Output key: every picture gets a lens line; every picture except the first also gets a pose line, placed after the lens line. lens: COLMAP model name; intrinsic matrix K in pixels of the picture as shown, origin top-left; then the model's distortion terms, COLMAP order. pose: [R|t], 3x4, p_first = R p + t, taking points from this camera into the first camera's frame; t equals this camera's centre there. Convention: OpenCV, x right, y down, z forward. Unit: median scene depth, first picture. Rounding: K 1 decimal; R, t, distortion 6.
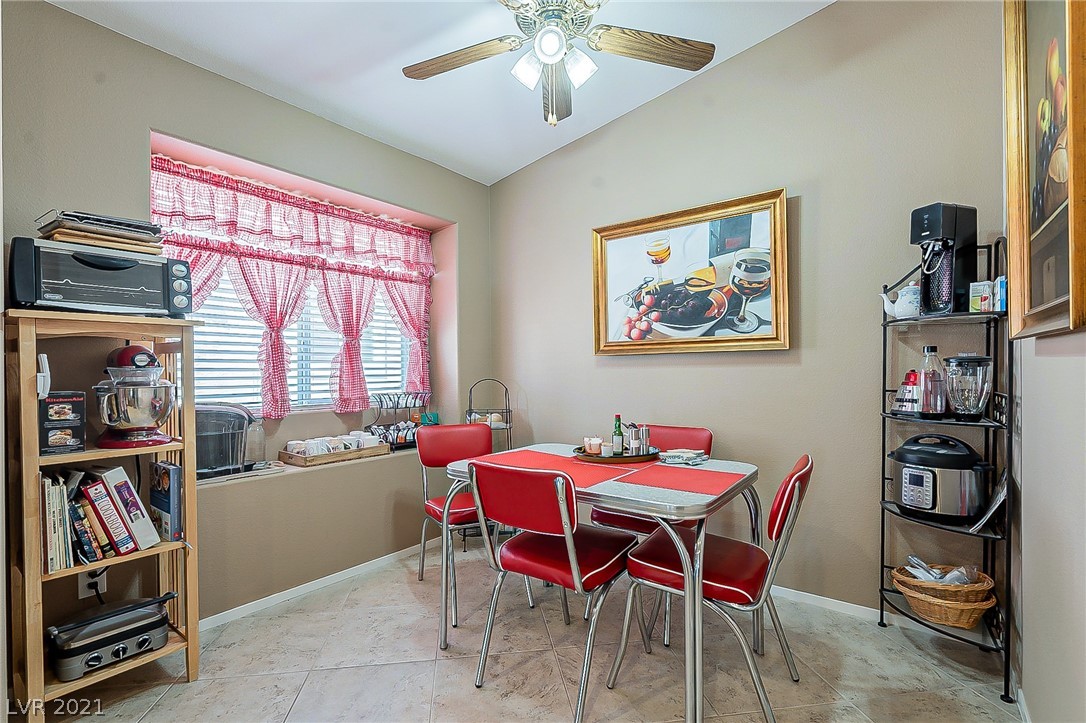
lens RADIAL K [[494.4, 0, 538.5], [0, 494.4, 368.8], [0, 0, 1]] dist [-0.007628, 0.002497]
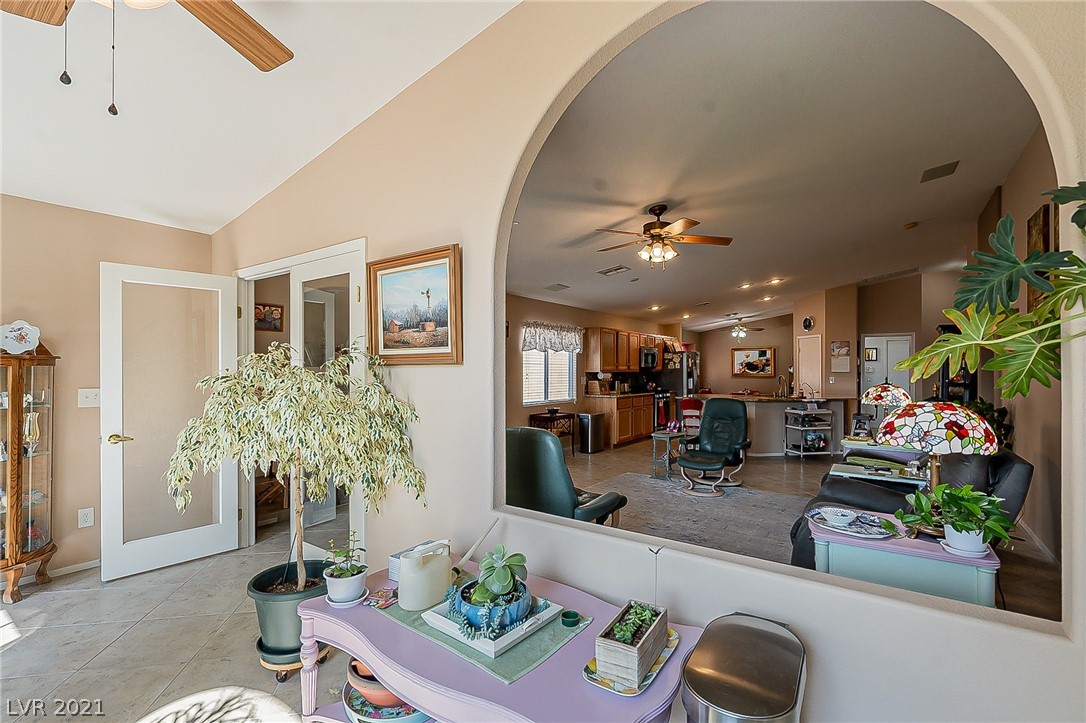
lens RADIAL K [[494.4, 0, 542.8], [0, 494.4, 364.2], [0, 0, 1]] dist [-0.007628, 0.002497]
pose [[0.999068, 0.011108, 0.041701, -1.984449], [-0.010698, 0.999892, -0.010038, -0.079030], [-0.041808, 0.009582, 0.999080, -3.794529]]
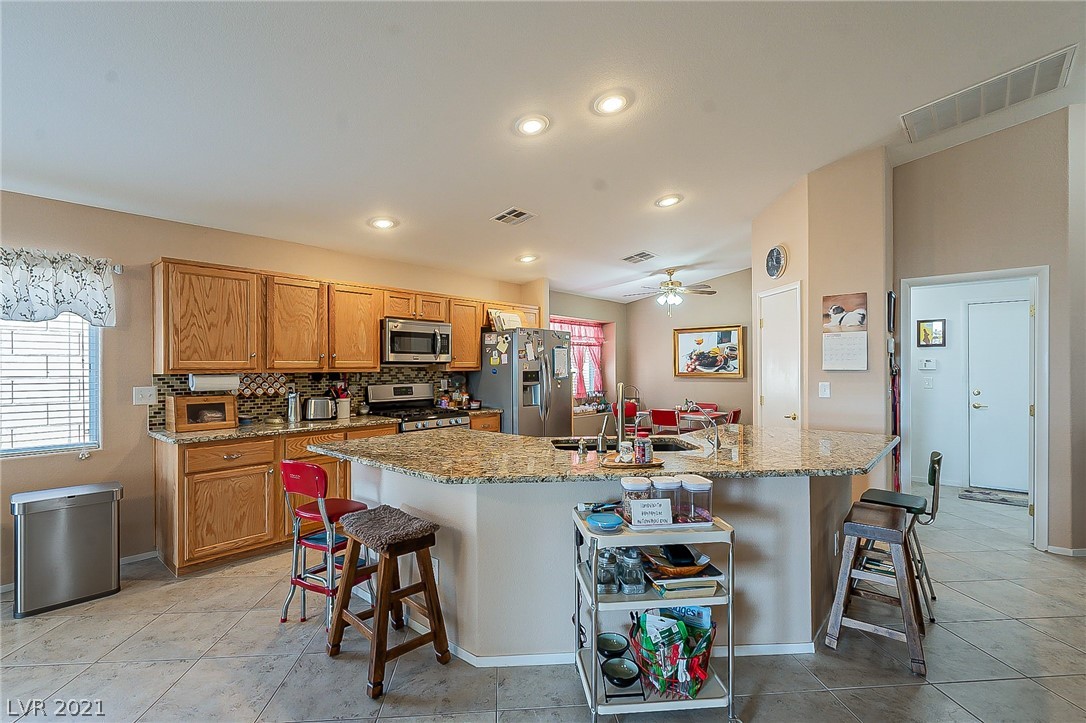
lens RADIAL K [[494.4, 0, 540.5], [0, 494.4, 365.9], [0, 0, 1]] dist [-0.007628, 0.002497]
pose [[0.998275, 0.004111, -0.058566, -0.477265], [-0.004211, 0.999990, -0.001572, -0.087931], [0.058559, 0.001816, 0.998282, -1.801189]]
